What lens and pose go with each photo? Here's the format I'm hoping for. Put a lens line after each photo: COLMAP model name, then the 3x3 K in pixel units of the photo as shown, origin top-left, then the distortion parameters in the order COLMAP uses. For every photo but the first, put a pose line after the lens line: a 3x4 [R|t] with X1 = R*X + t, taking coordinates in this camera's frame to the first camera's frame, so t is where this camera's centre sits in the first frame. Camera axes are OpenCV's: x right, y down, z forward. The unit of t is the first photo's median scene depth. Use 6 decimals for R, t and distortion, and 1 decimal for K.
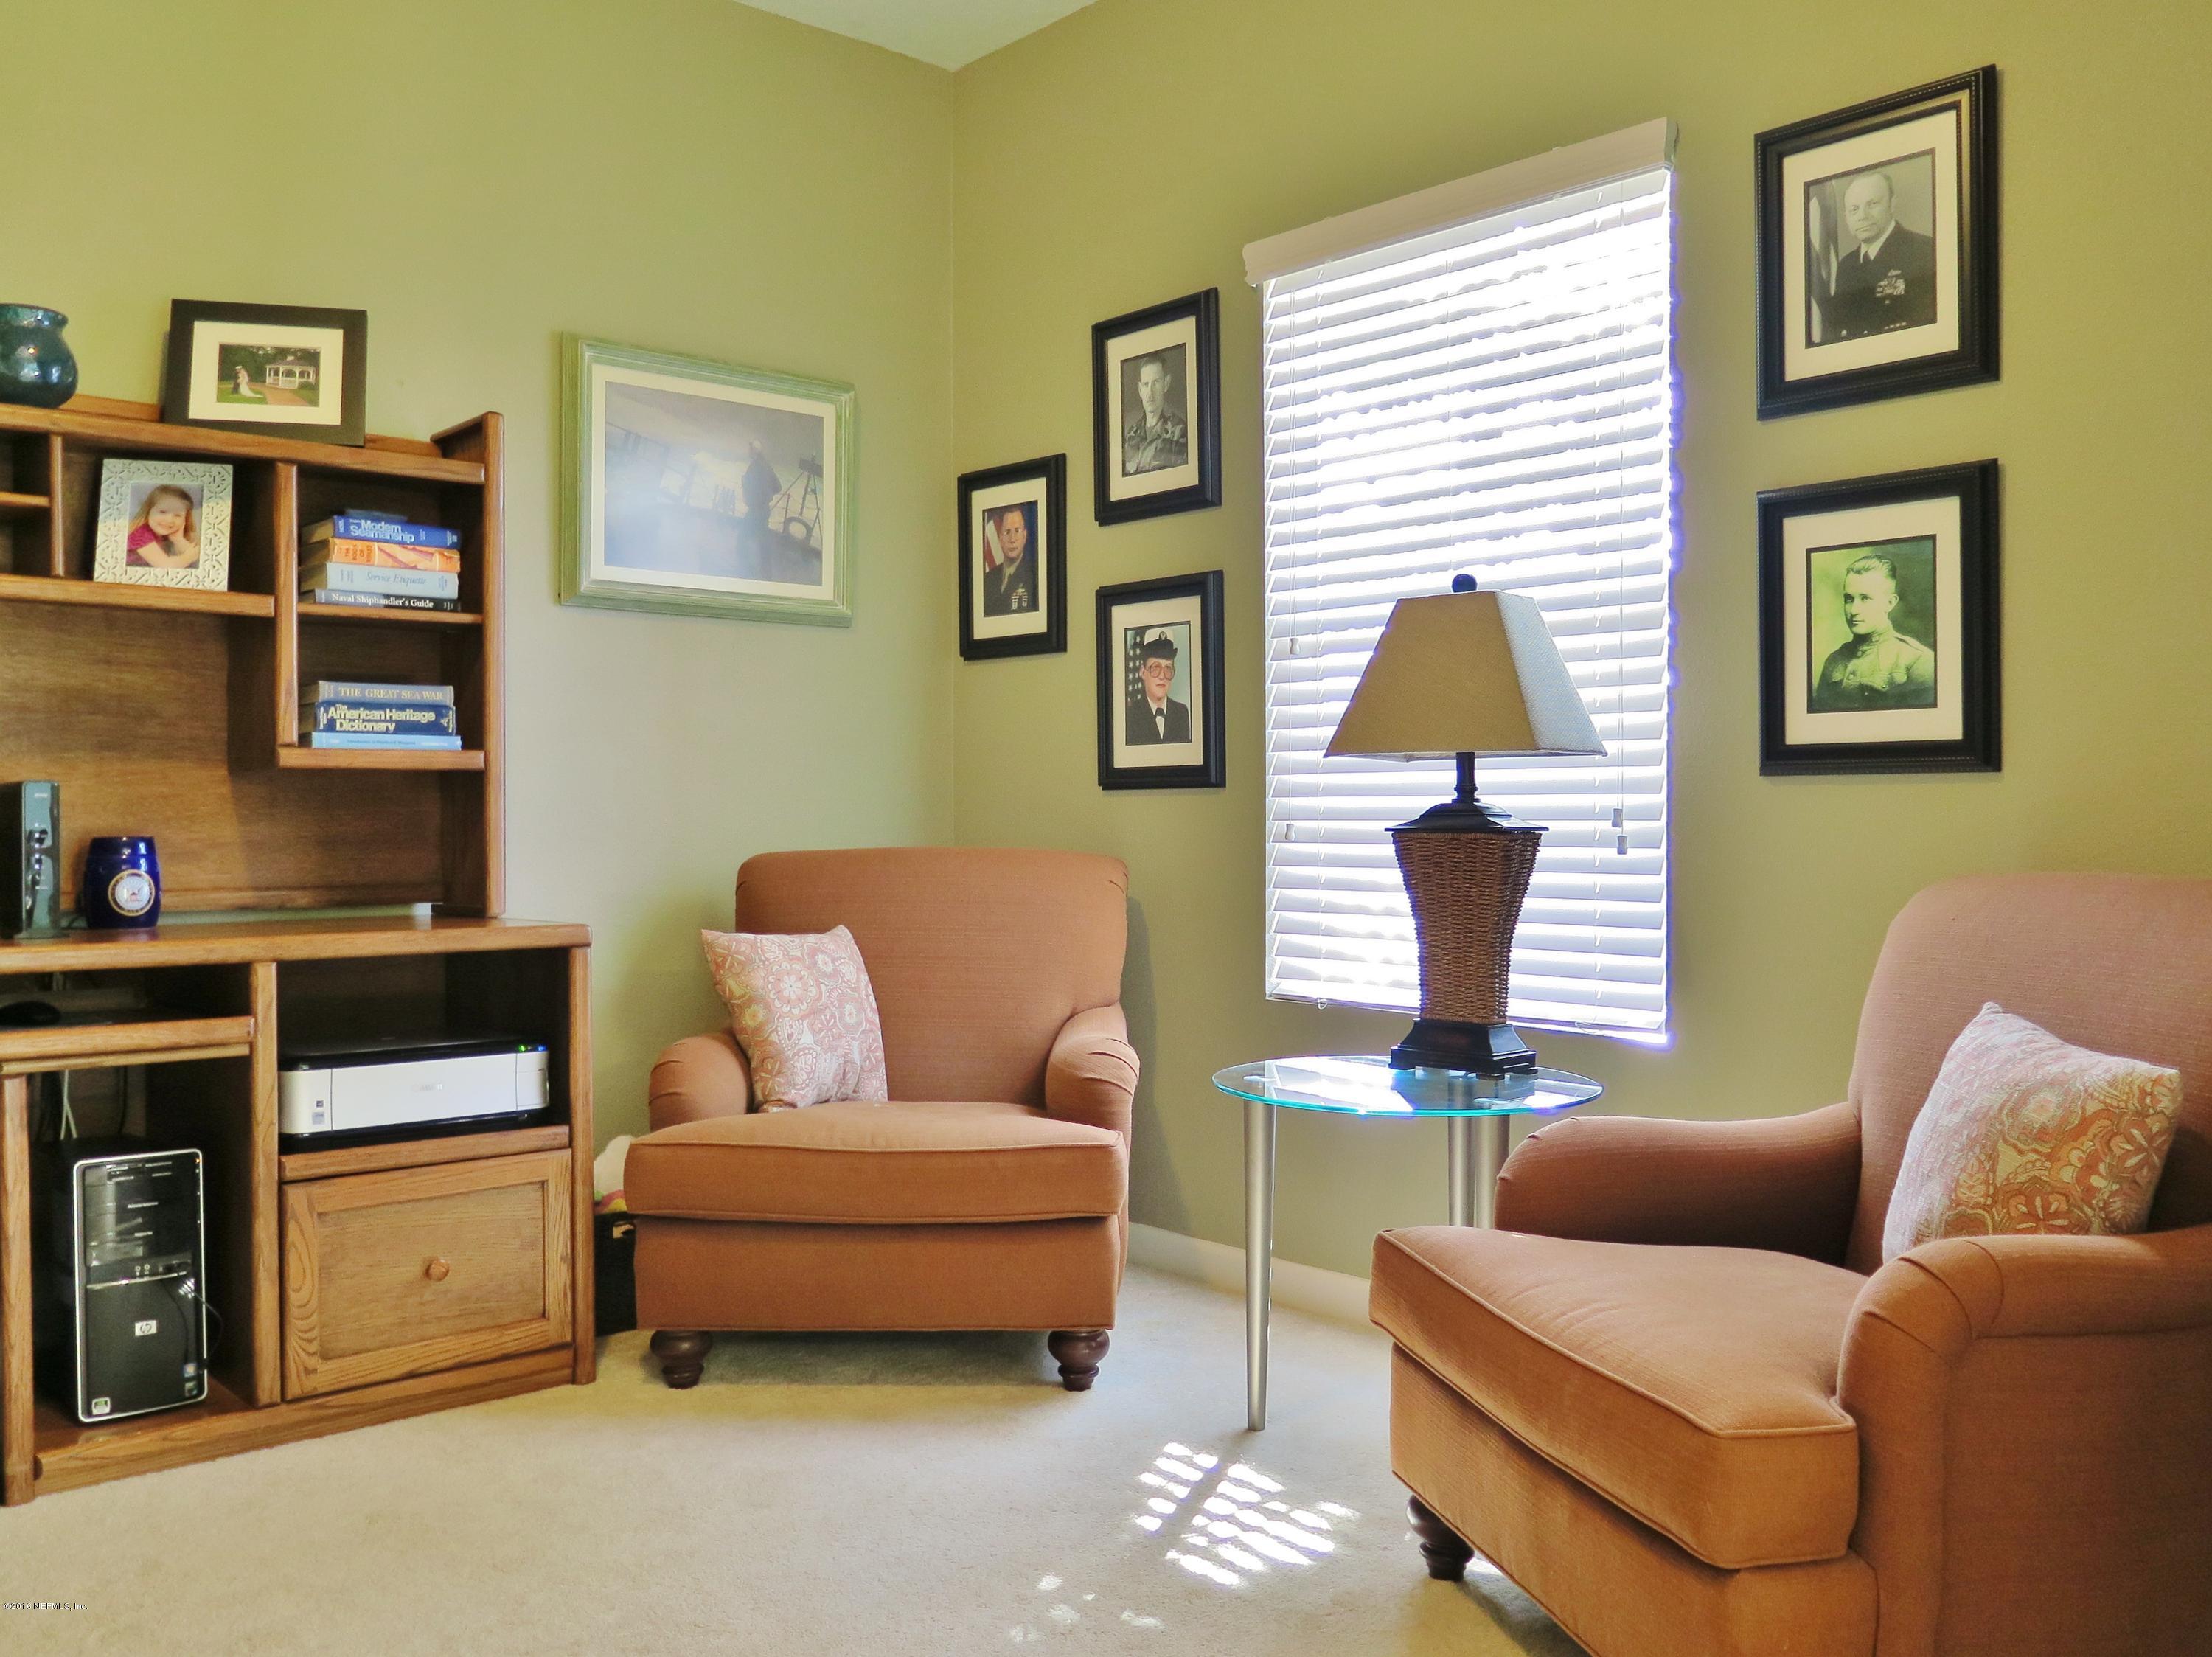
lens RADIAL K [[1860.9, 0, 1103.3], [0, 1860.9, 831.6], [0, 0, 1]] dist [-0.015826, -0.003025]
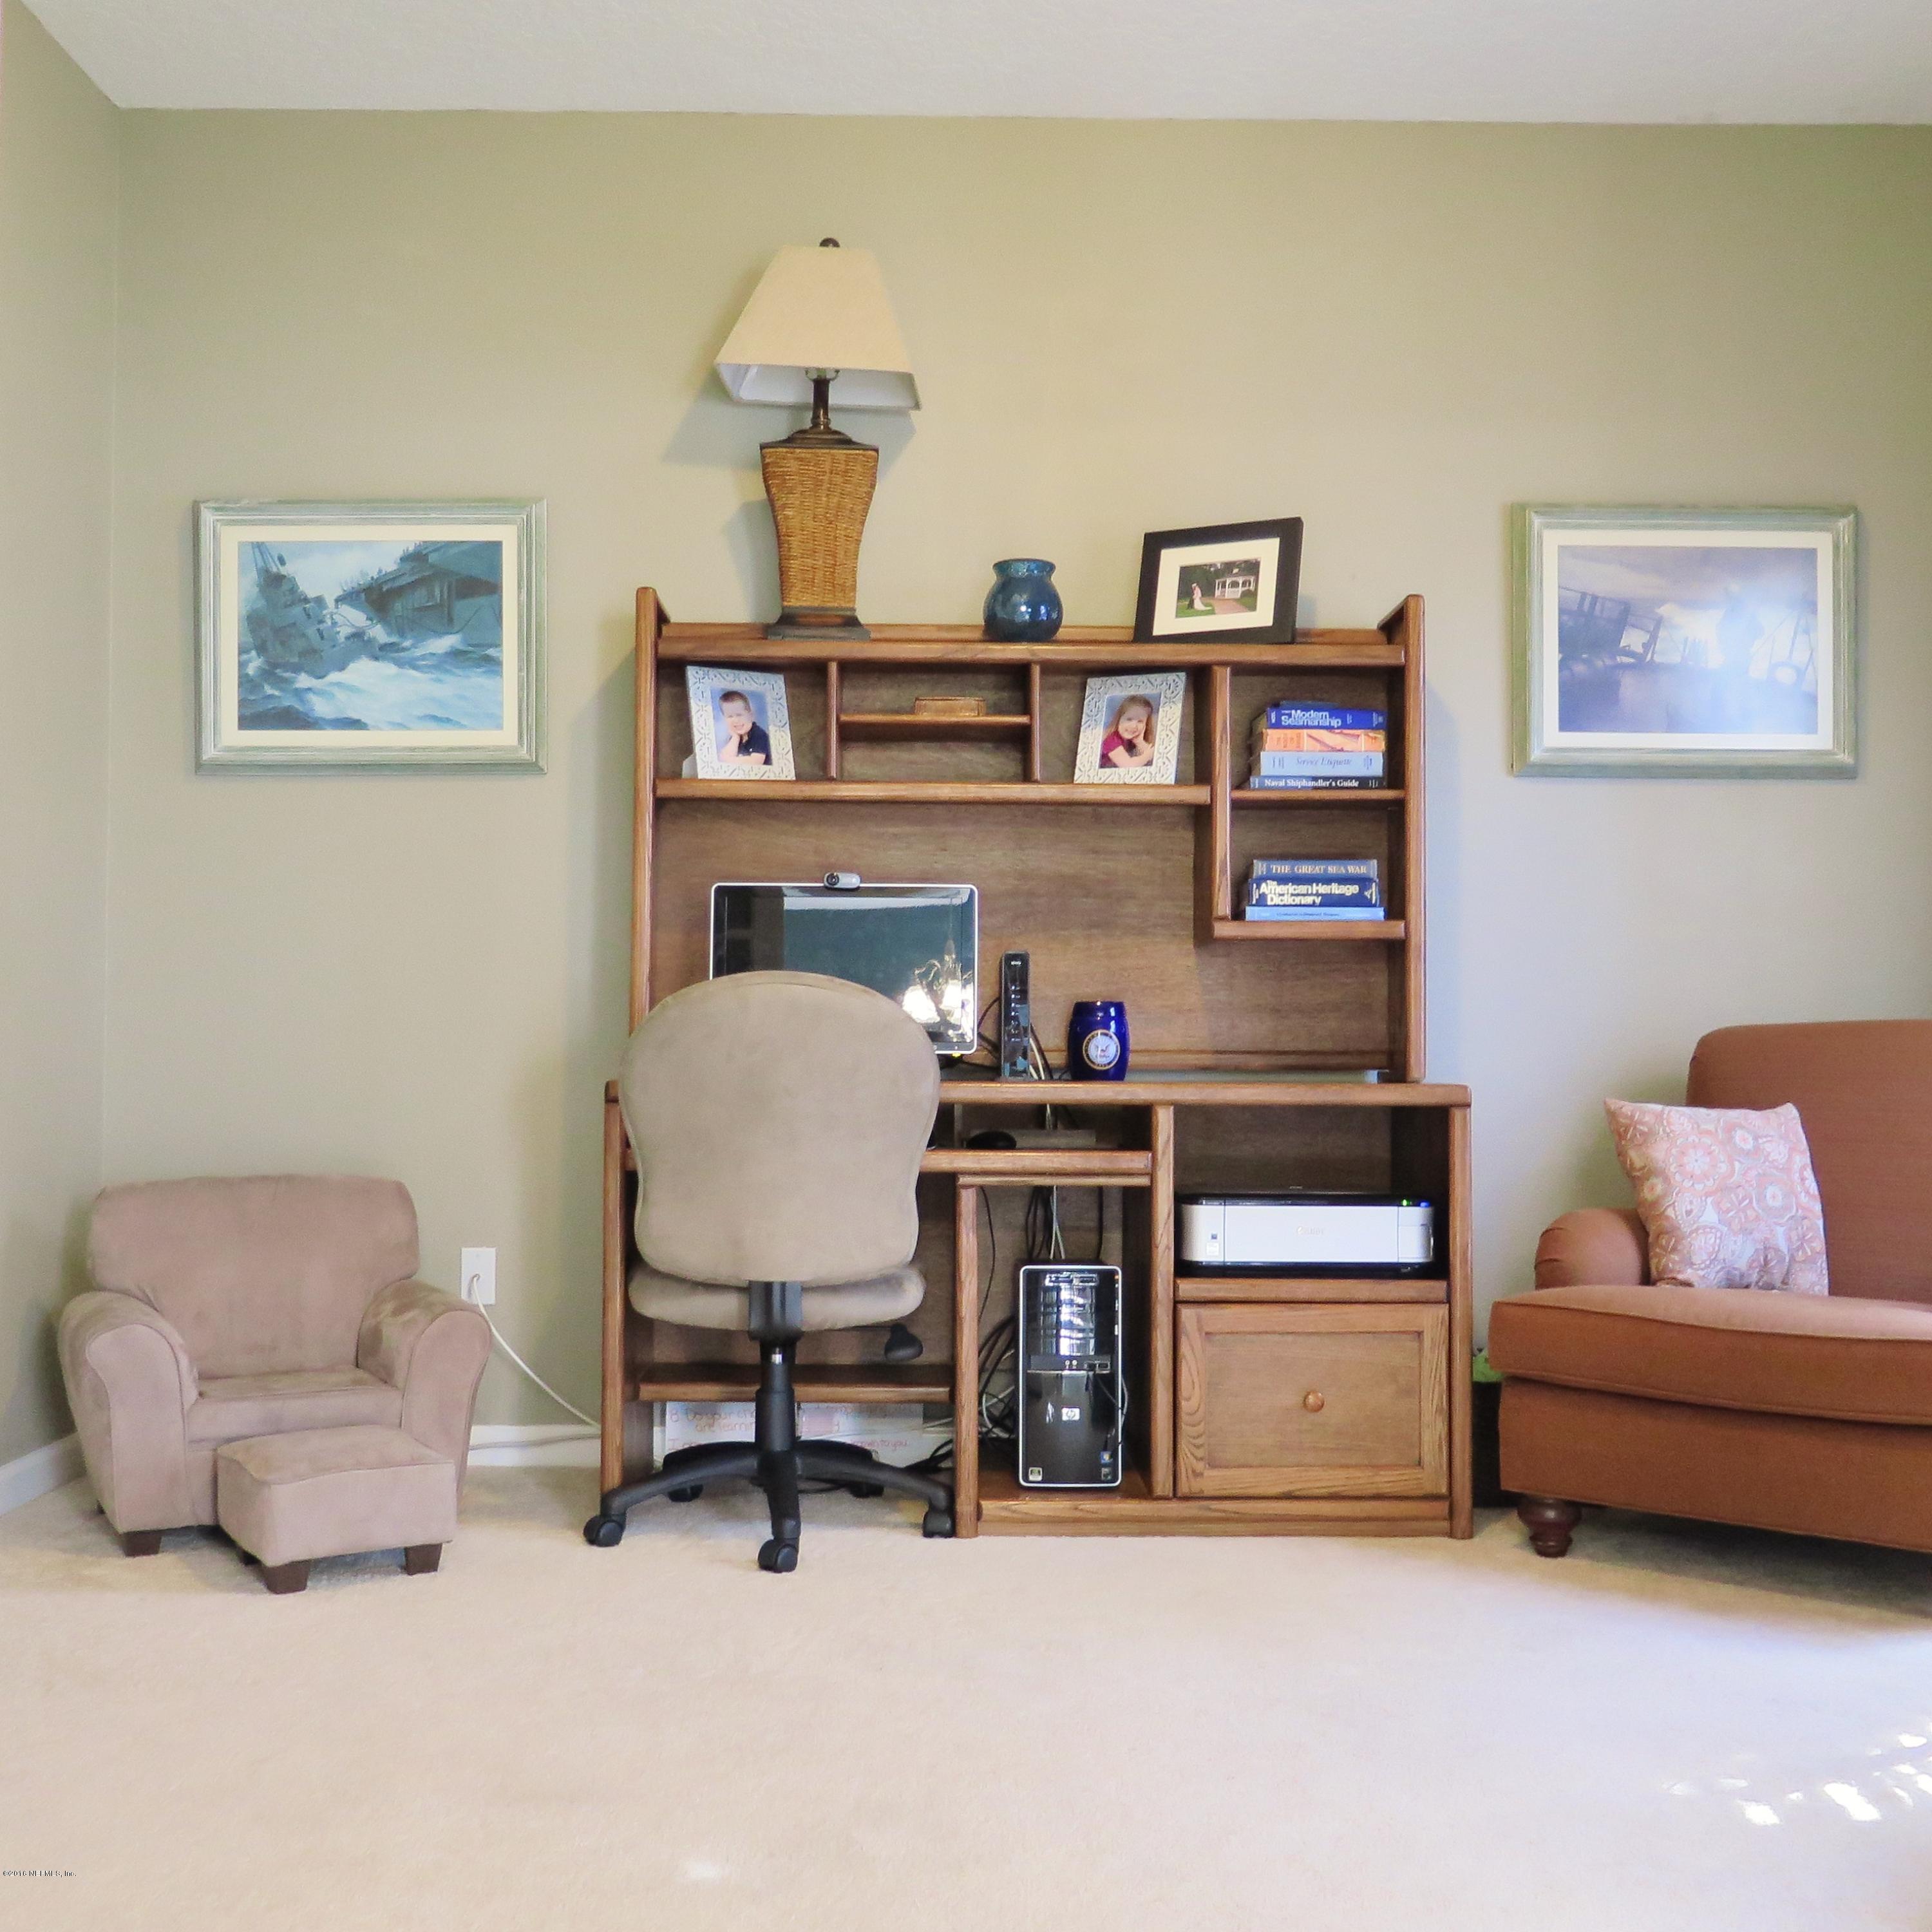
lens RADIAL K [[2236.3, 0, 965.5], [0, 2236.3, 969.0], [0, 0, 1]] dist [-0.026911, -0.011381]
pose [[0.752934, -0.017262, -0.657869, 0.317399], [-0.011177, 0.999176, -0.039009, 0.036616], [0.658001, 0.036724, 0.752121, -0.102146]]
